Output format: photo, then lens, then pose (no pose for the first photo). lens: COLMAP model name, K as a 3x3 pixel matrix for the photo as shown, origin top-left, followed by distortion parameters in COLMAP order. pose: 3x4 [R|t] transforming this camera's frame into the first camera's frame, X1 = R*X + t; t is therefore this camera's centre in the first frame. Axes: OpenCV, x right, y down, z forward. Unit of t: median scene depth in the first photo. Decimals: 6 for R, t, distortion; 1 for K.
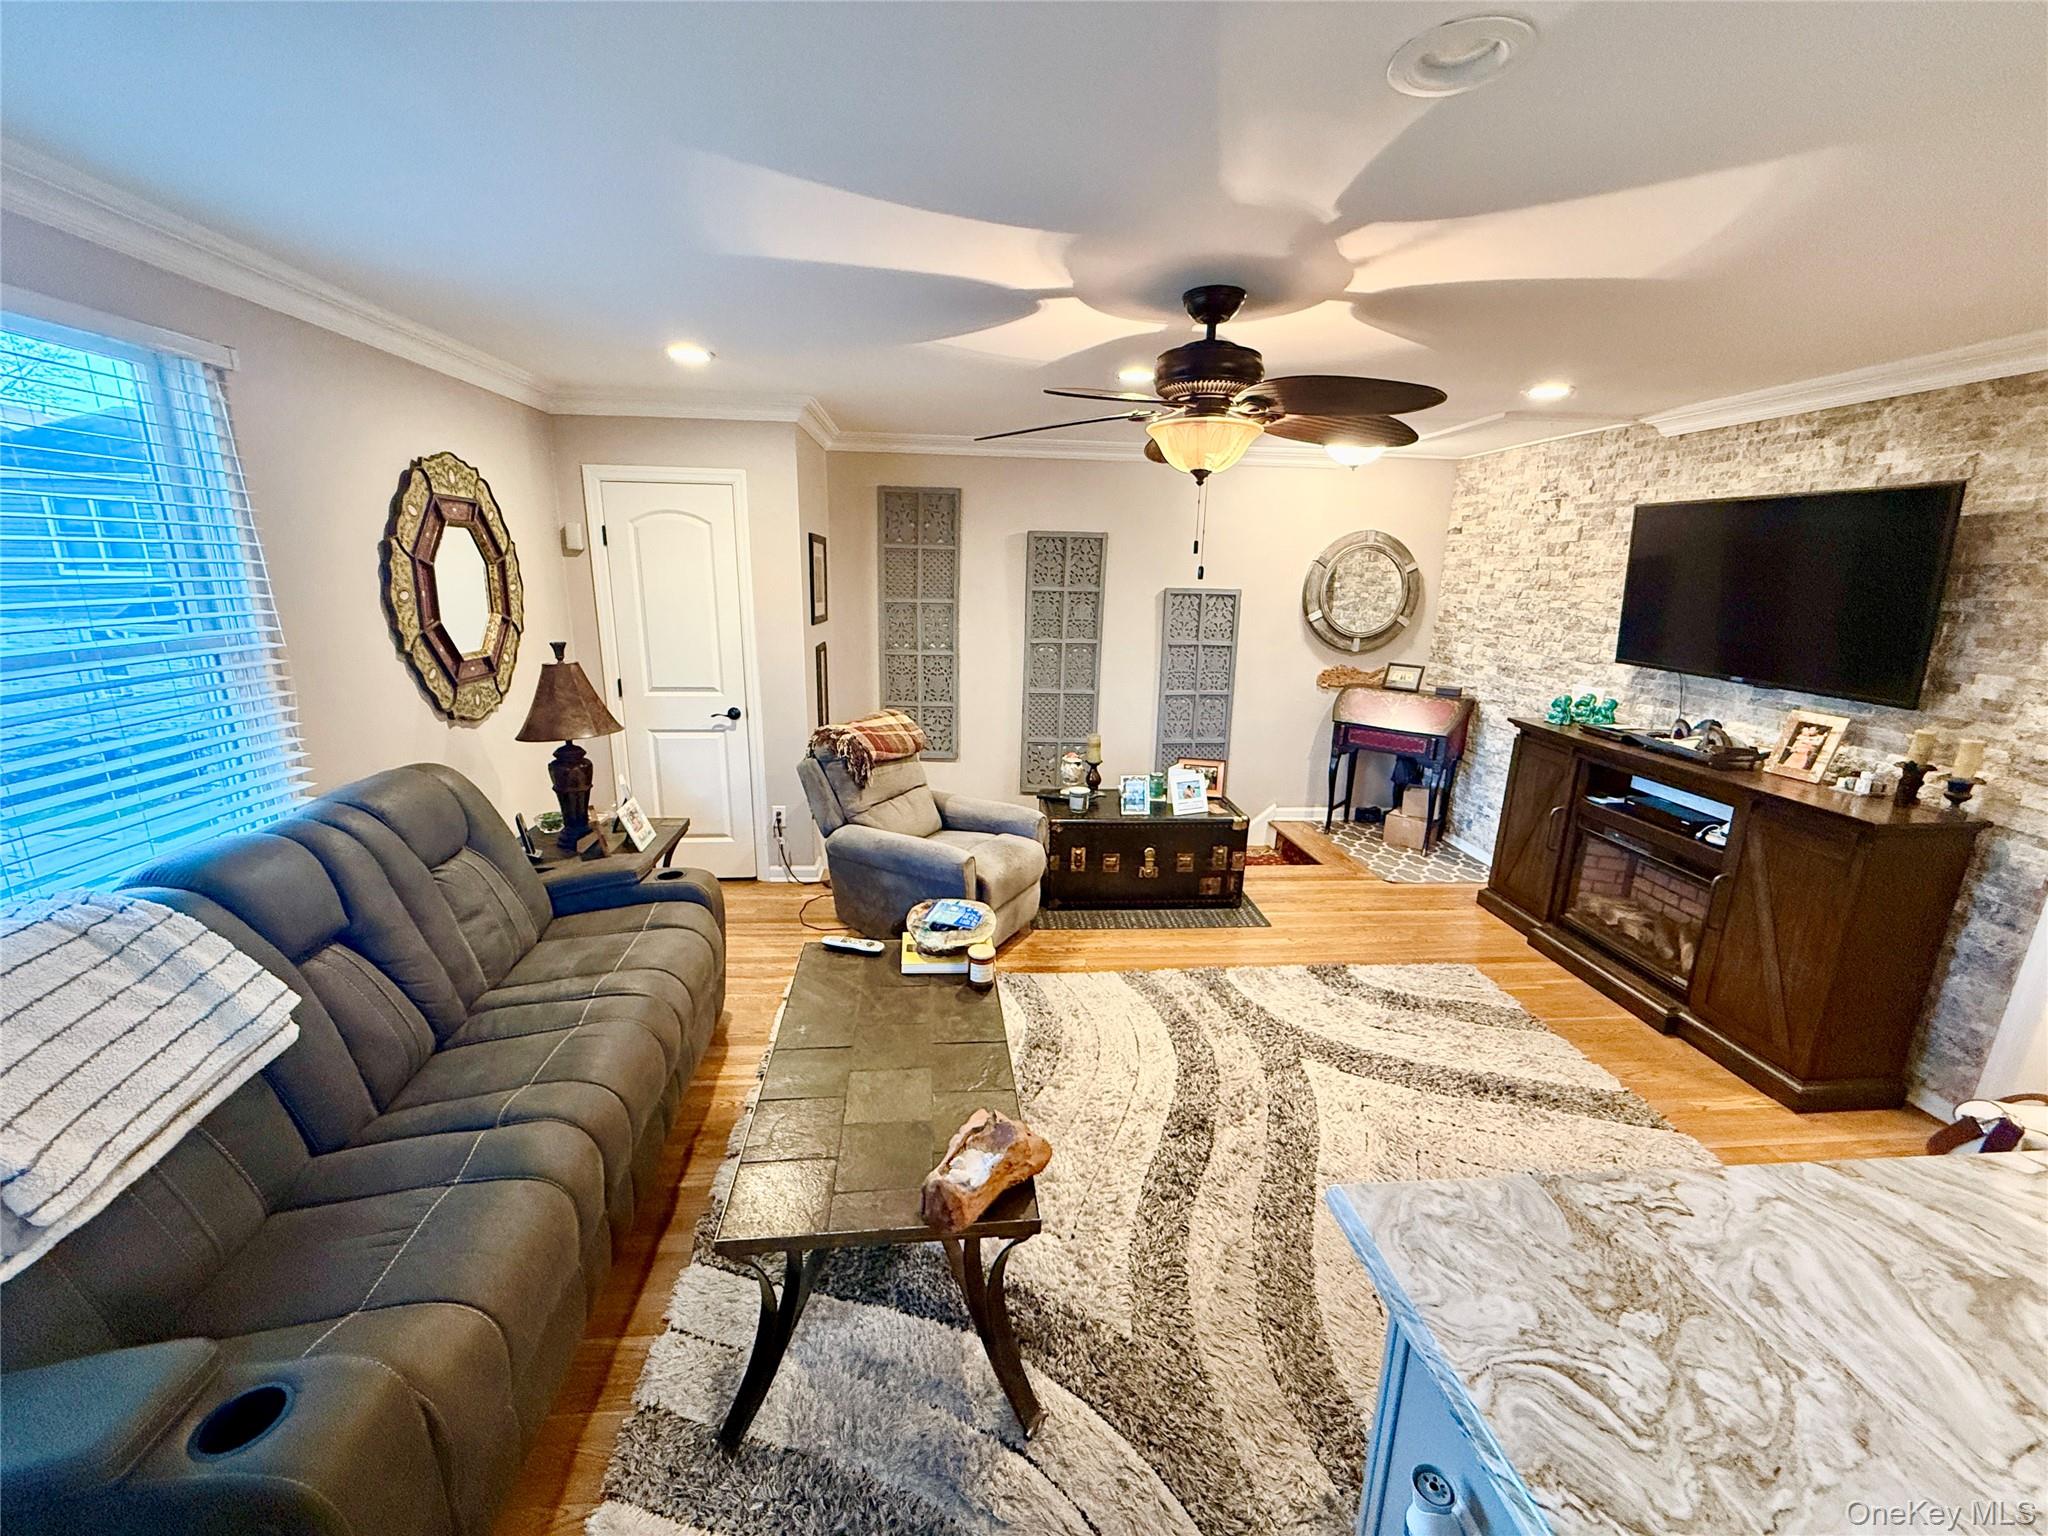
lens RADIAL K [[814.8, 0, 1009.1], [0, 814.8, 768.0], [0, 0, 1]] dist [-0.000131, -0.000374]
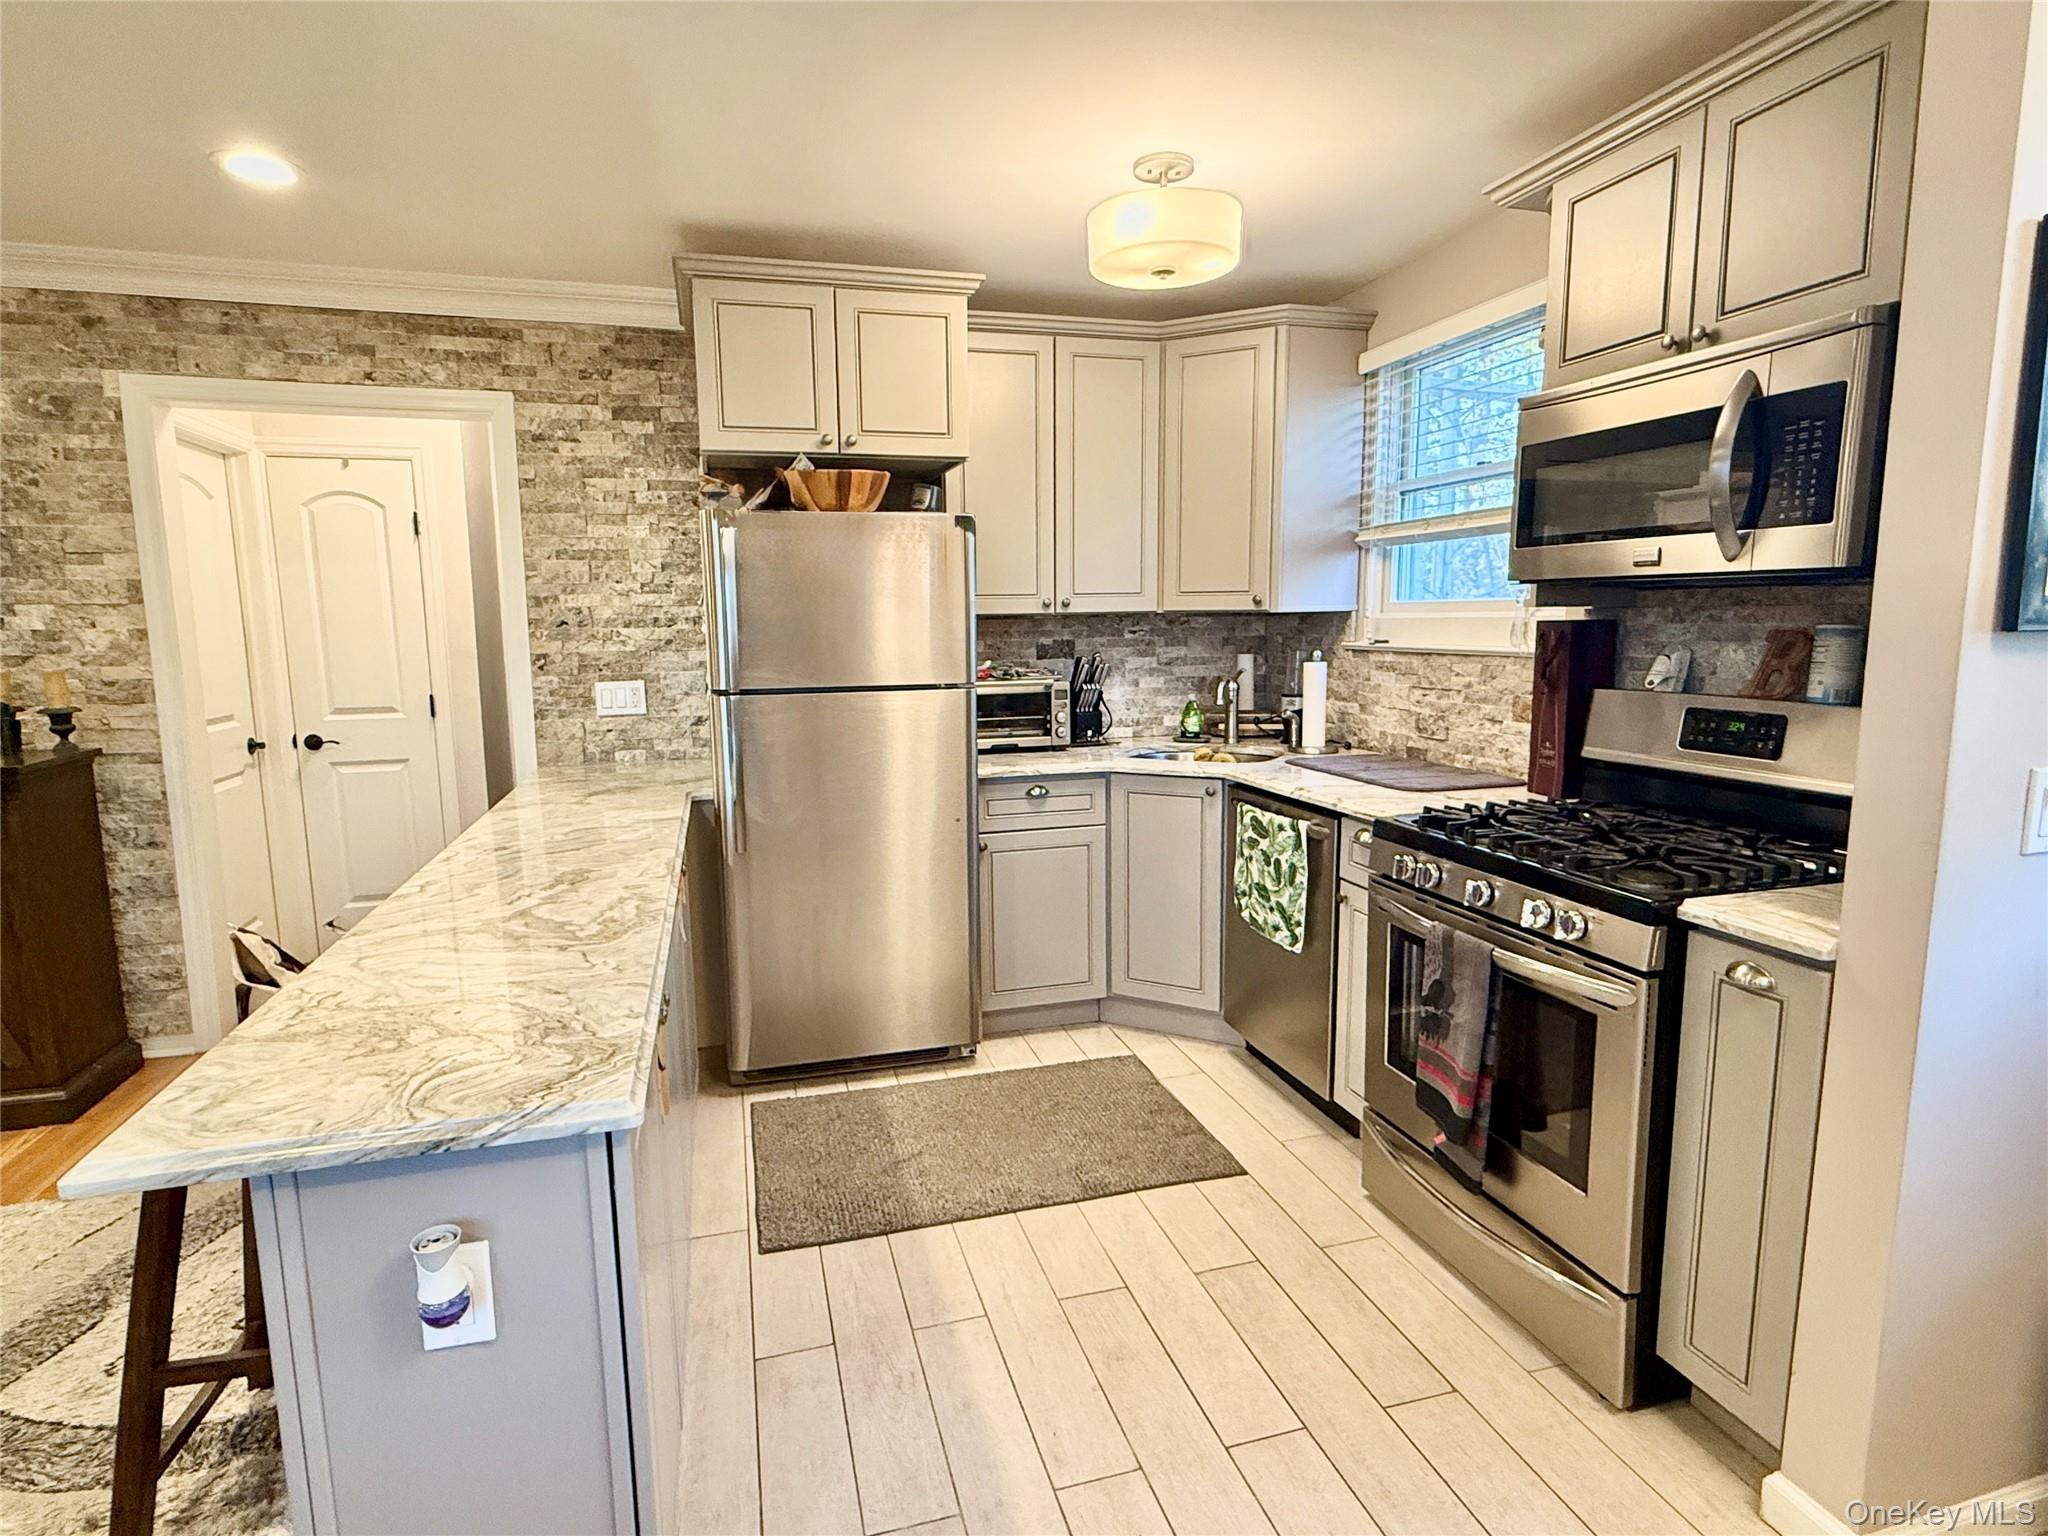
lens RADIAL K [[1068.8, 0, 1020.1], [0, 1068.8, 767.8], [0, 0, 1]] dist [0.003697, -0.000666]
pose [[-0.188356, -0.156697, 0.969520, -0.236616], [0.238863, 0.950237, 0.199986, 0.087272], [-0.952610, 0.269251, -0.141553, 0.121627]]
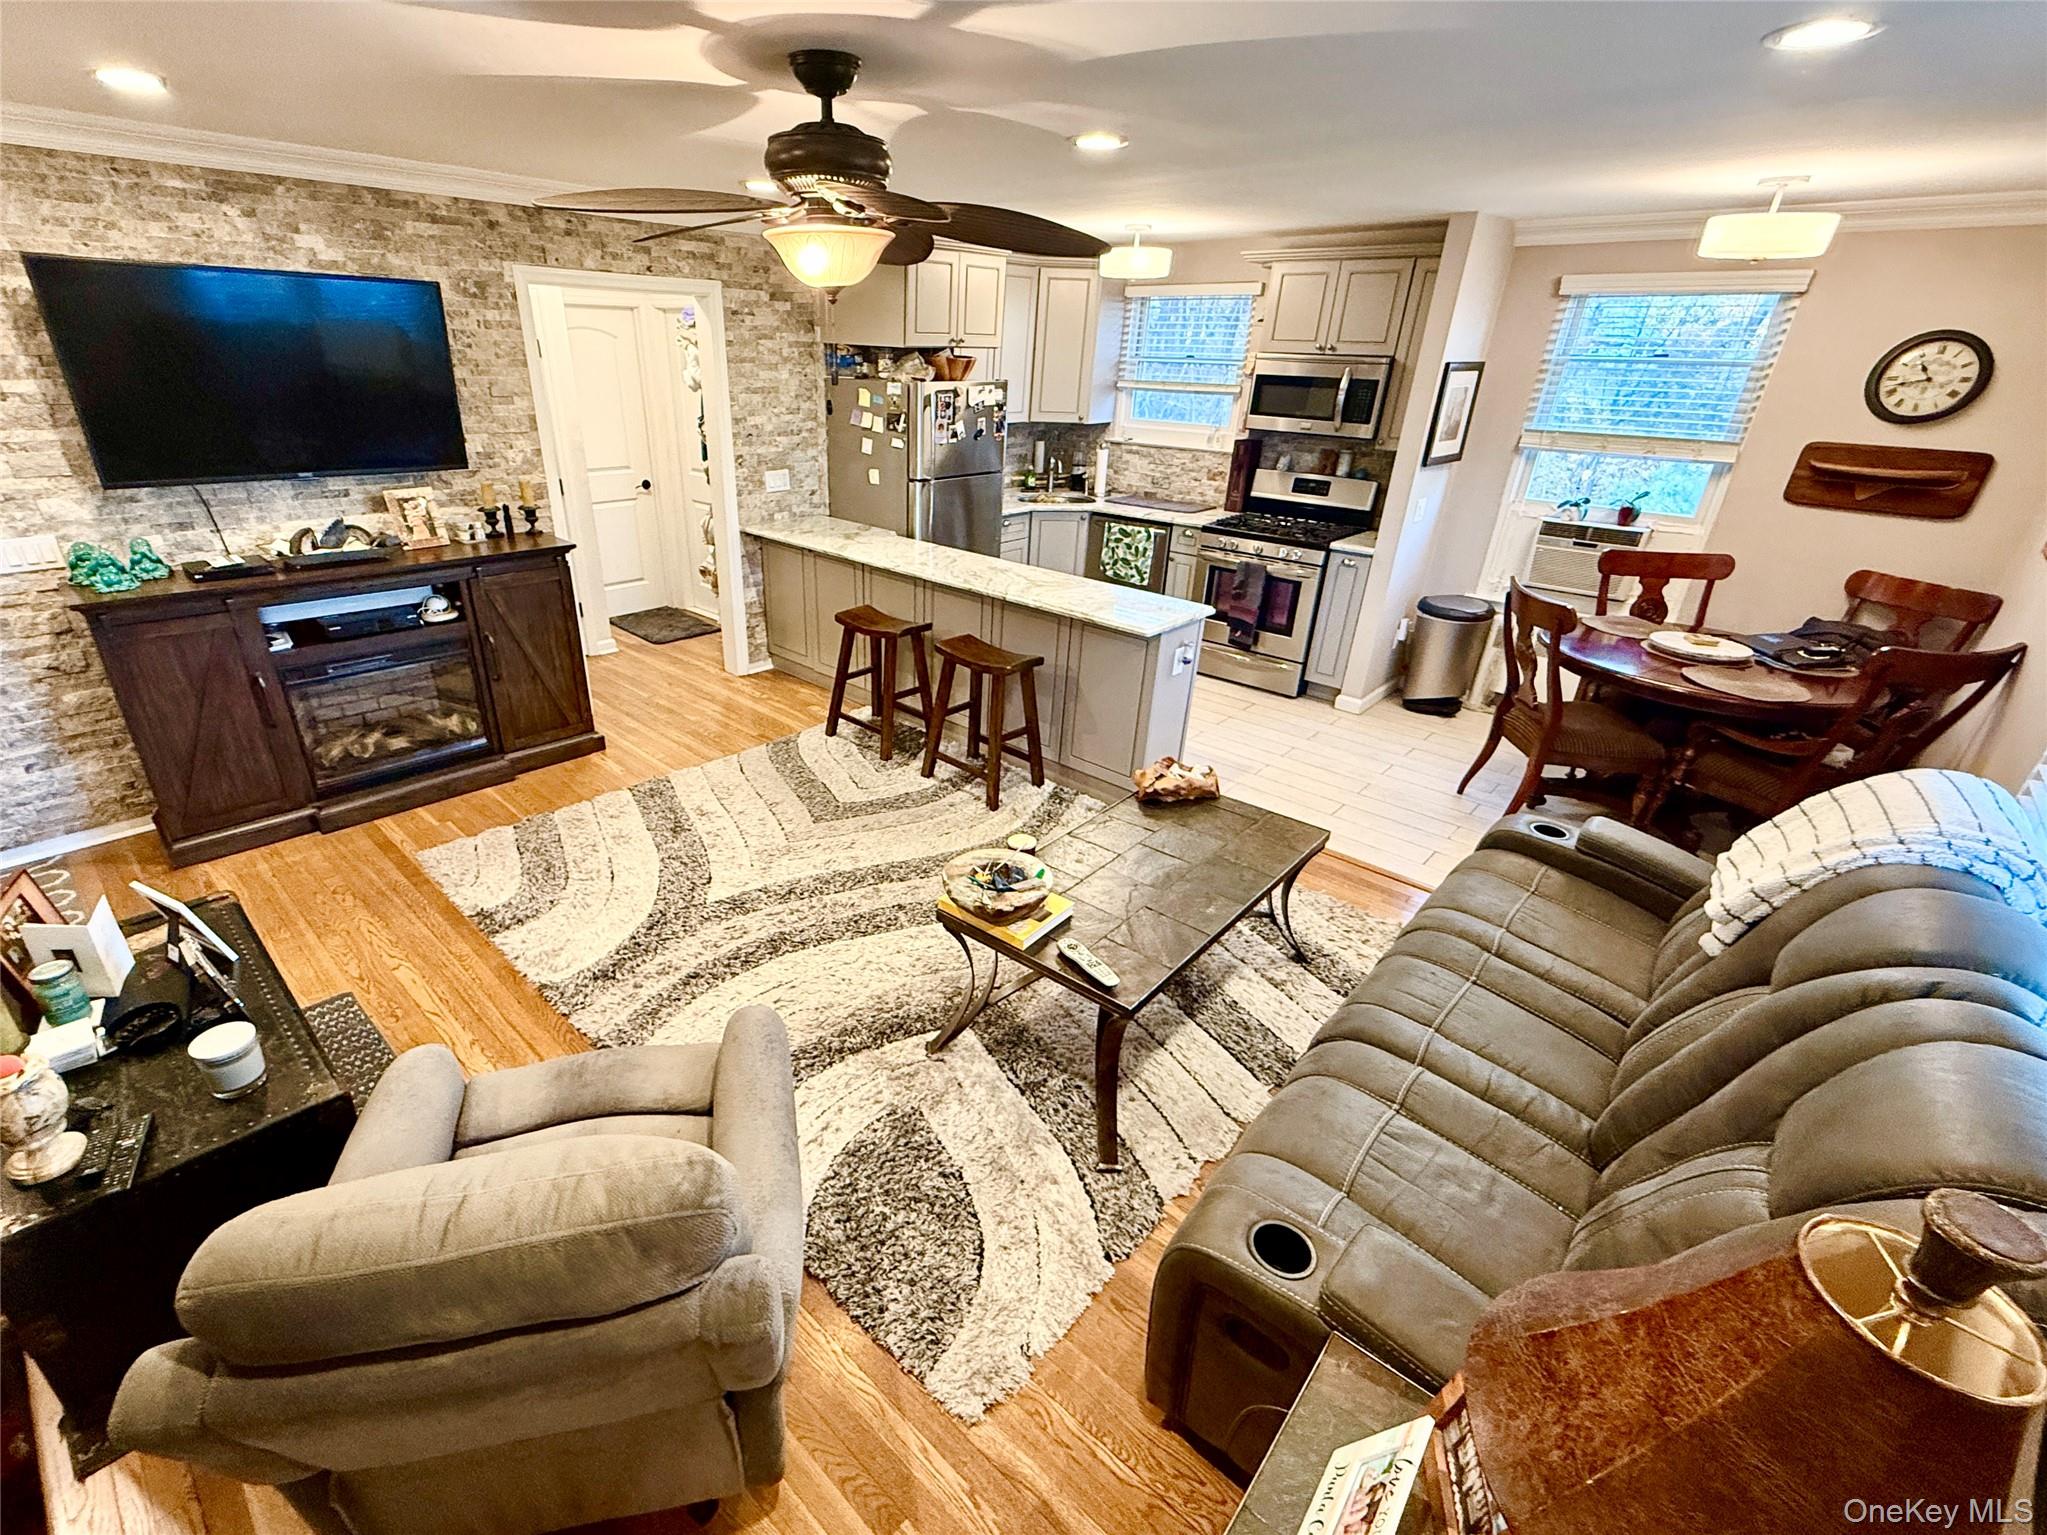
lens RADIAL K [[908.6, 0, 948.5], [0, 908.6, 798.7], [0, 0, 1]] dist [0.002058, -0.000772]
pose [[-0.667456, -0.367197, 0.647818, -0.579678], [0.140166, 0.792460, 0.593599, -0.412508], [-0.731338, 0.487004, -0.477464, 1.382273]]
